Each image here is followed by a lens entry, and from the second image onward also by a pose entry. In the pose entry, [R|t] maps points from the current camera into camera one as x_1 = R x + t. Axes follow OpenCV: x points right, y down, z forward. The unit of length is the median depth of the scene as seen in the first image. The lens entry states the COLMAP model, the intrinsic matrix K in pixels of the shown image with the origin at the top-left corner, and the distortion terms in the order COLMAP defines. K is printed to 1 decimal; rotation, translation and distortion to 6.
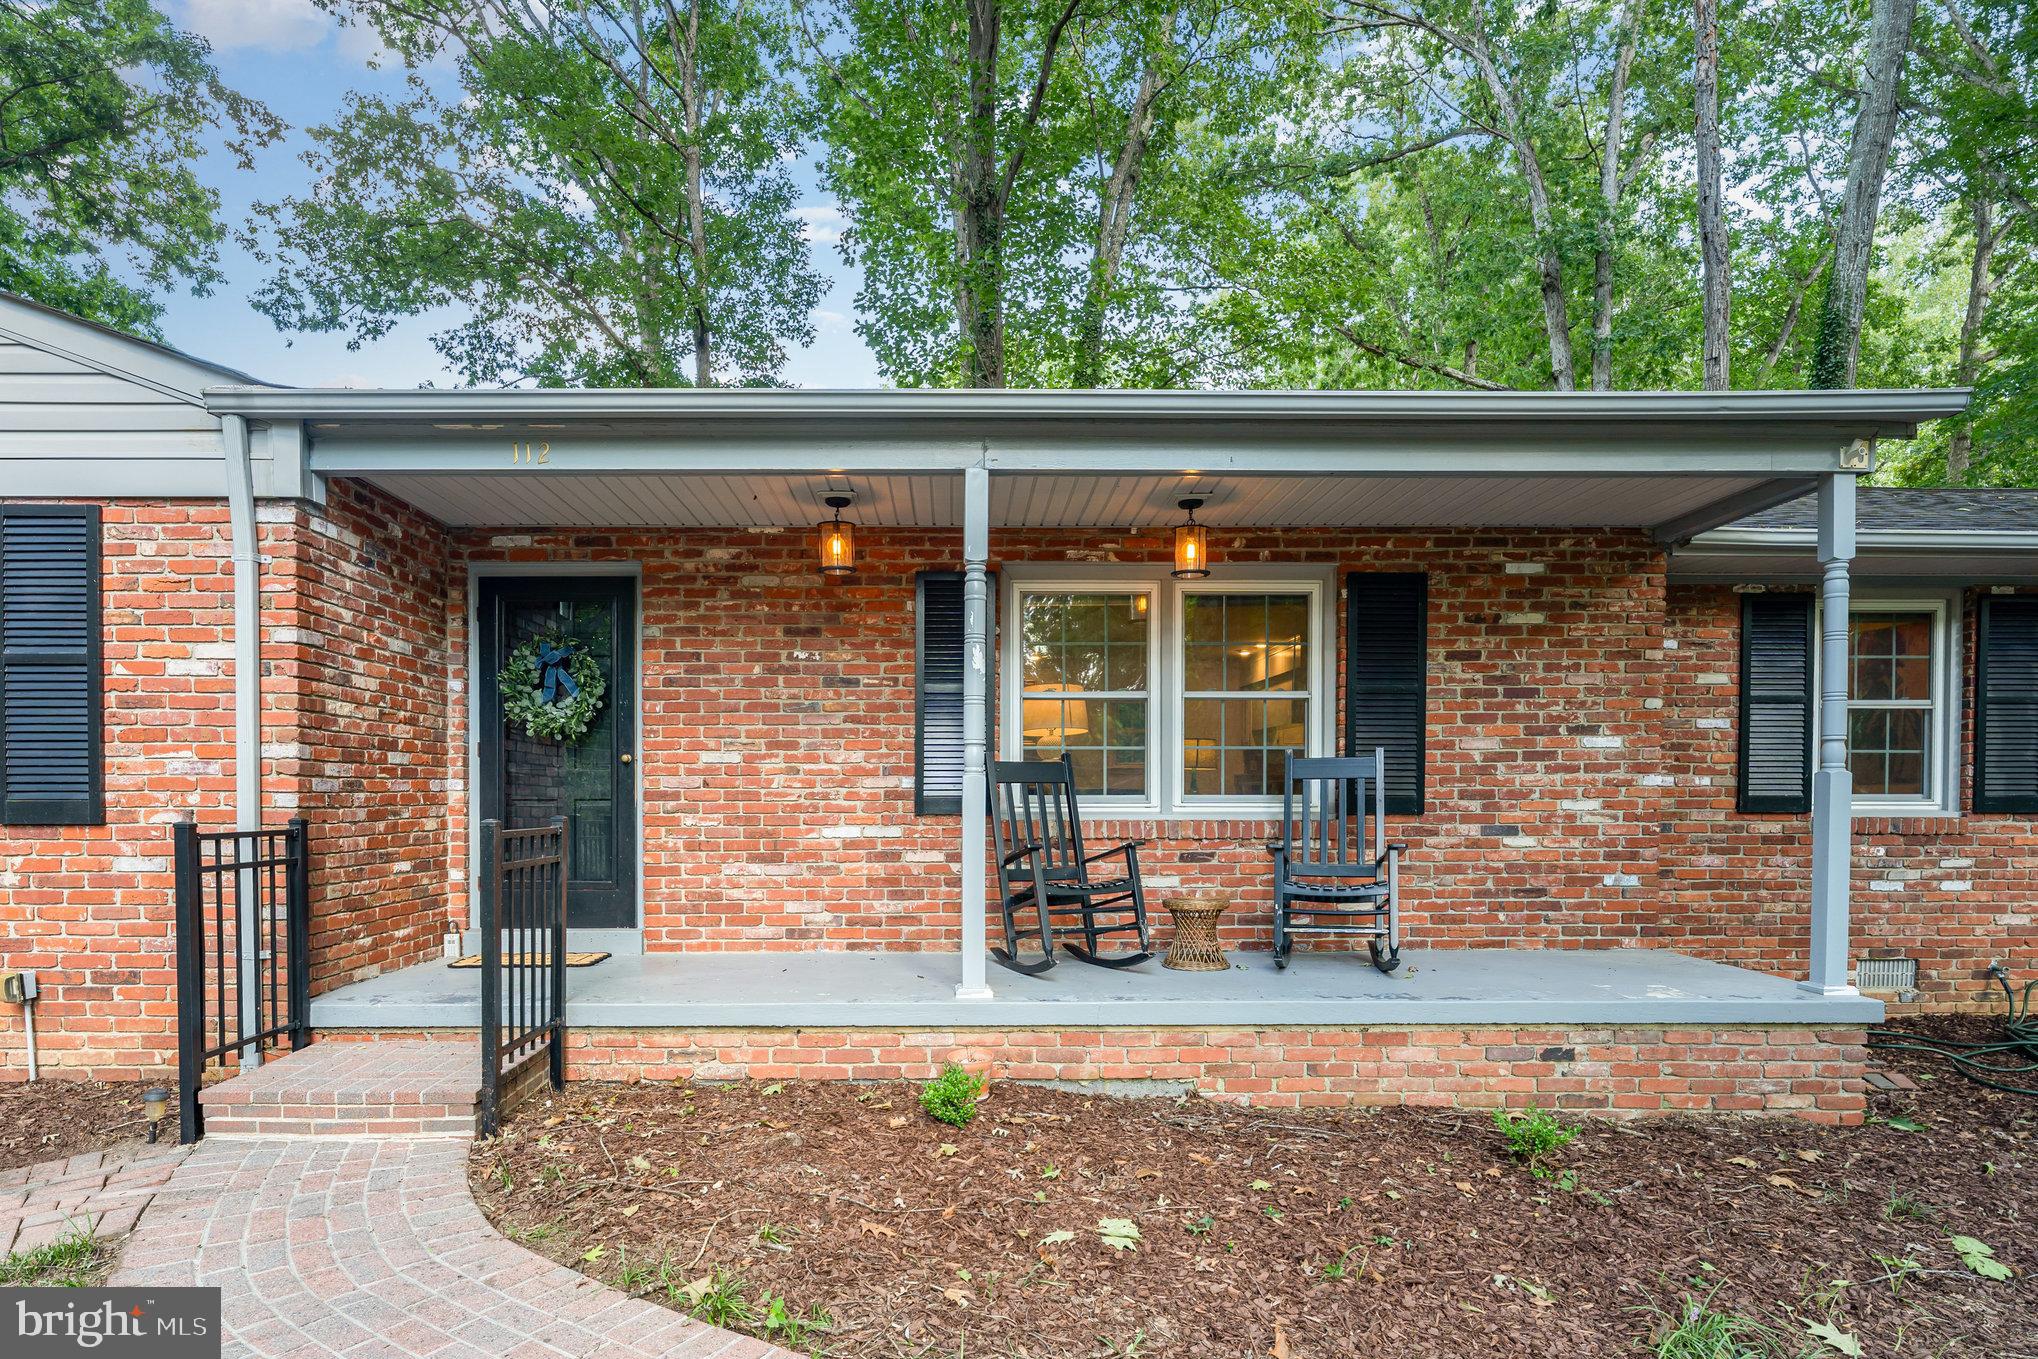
lens RADIAL K [[1093.6, 0, 996.4], [0, 1093.6, 765.4], [0, 0, 1]] dist [-0.002733, 0.001143]
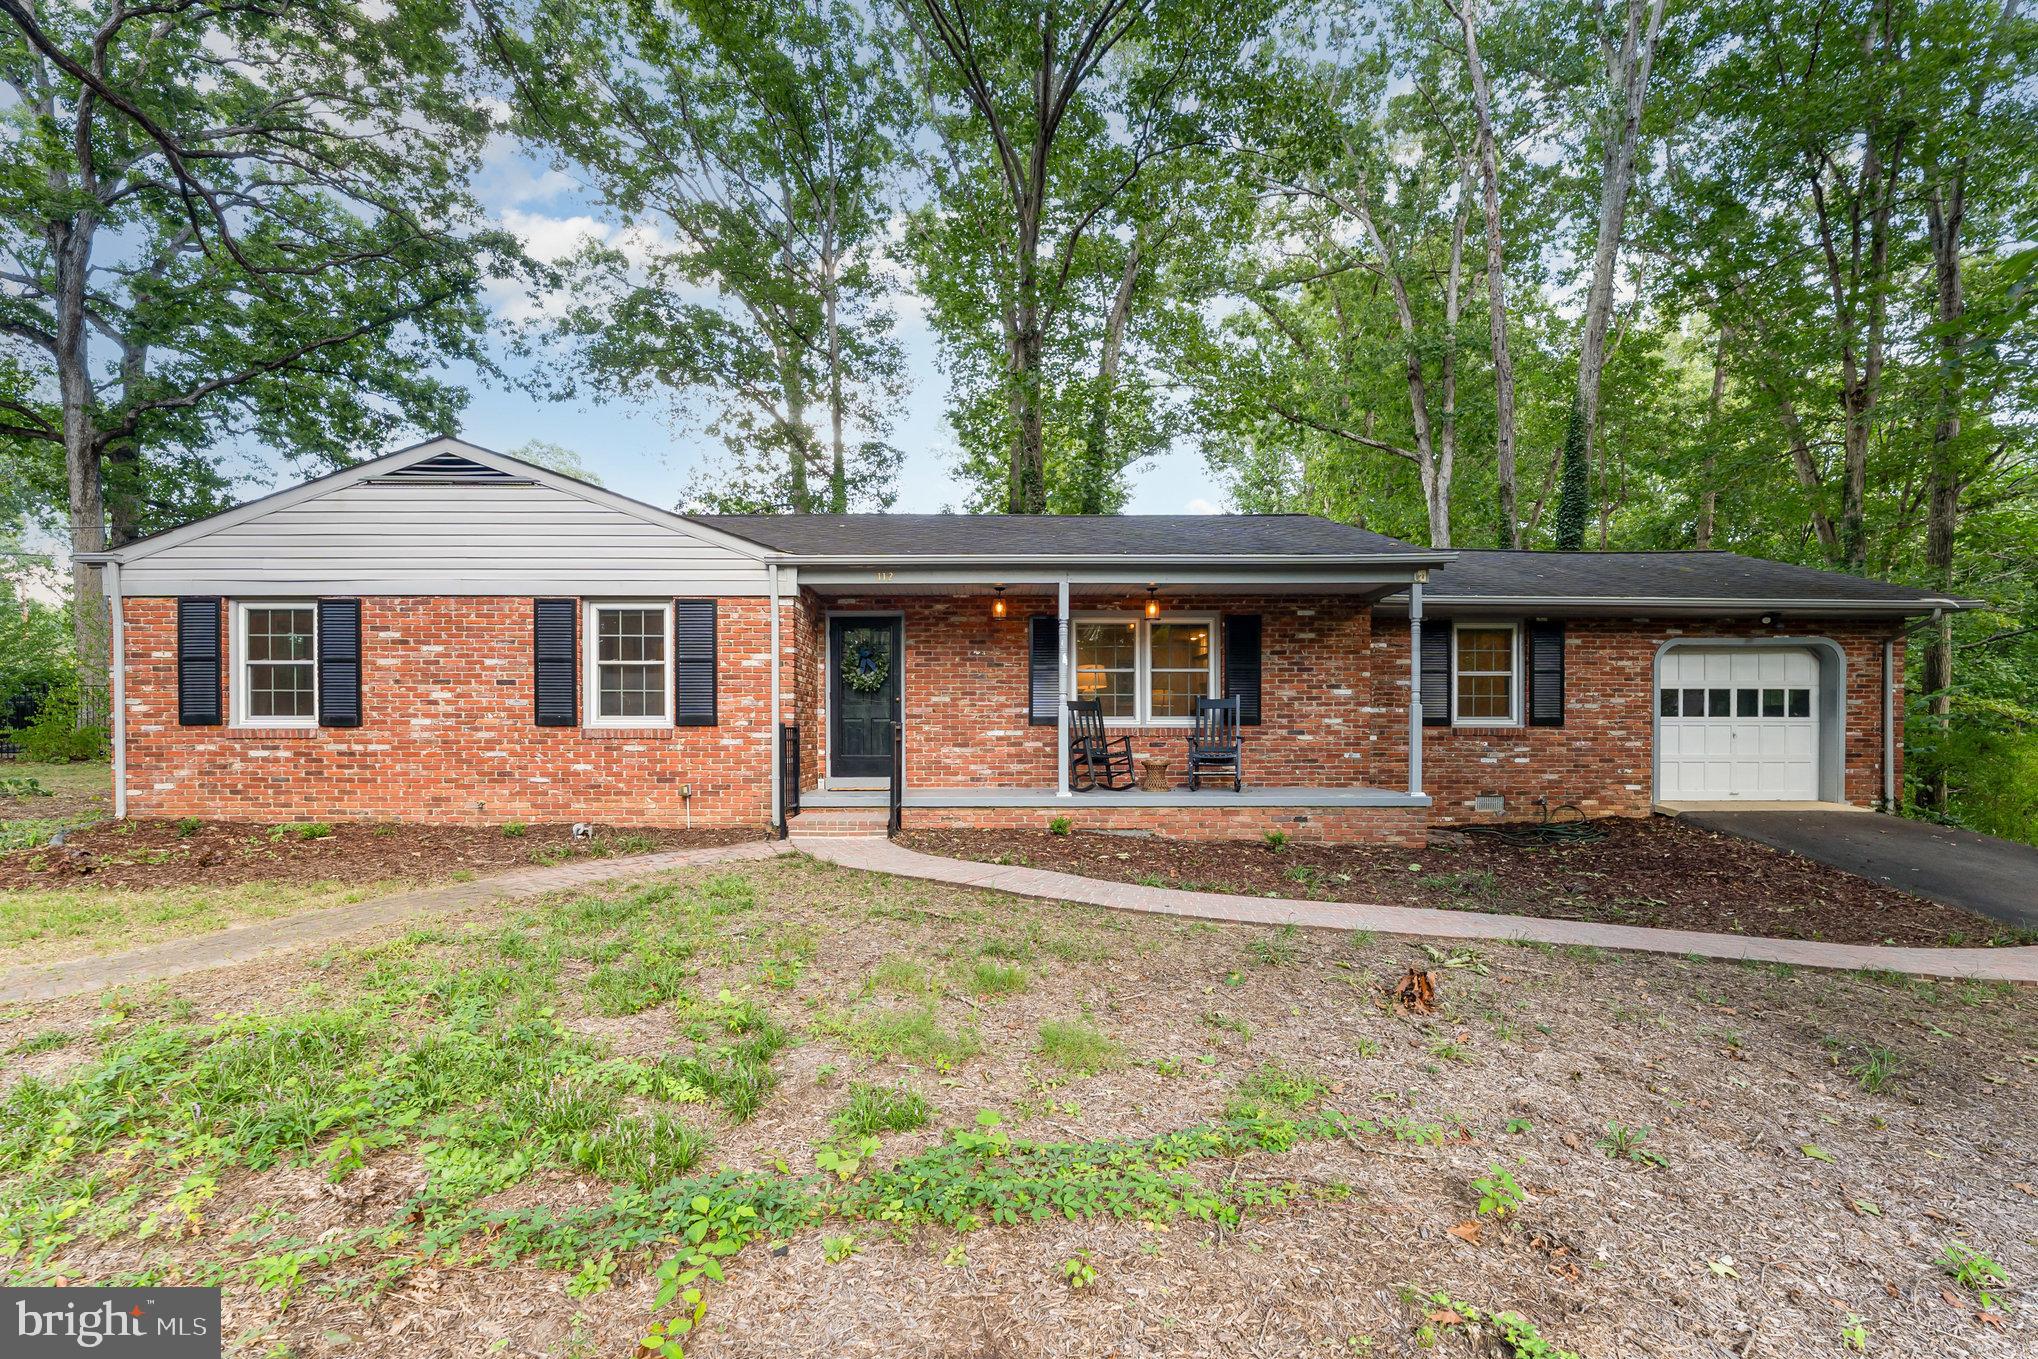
lens RADIAL K [[892.3, 0, 1019.4], [0, 892.3, 678.4], [0, 0, 1]] dist [-0.001204, -0.000303]
pose [[0.999996, 0.000131, 0.002656, -0.098232], [-0.000048, 0.999518, -0.031048, 0.007030], [-0.002659, 0.031048, 0.999514, -0.794345]]
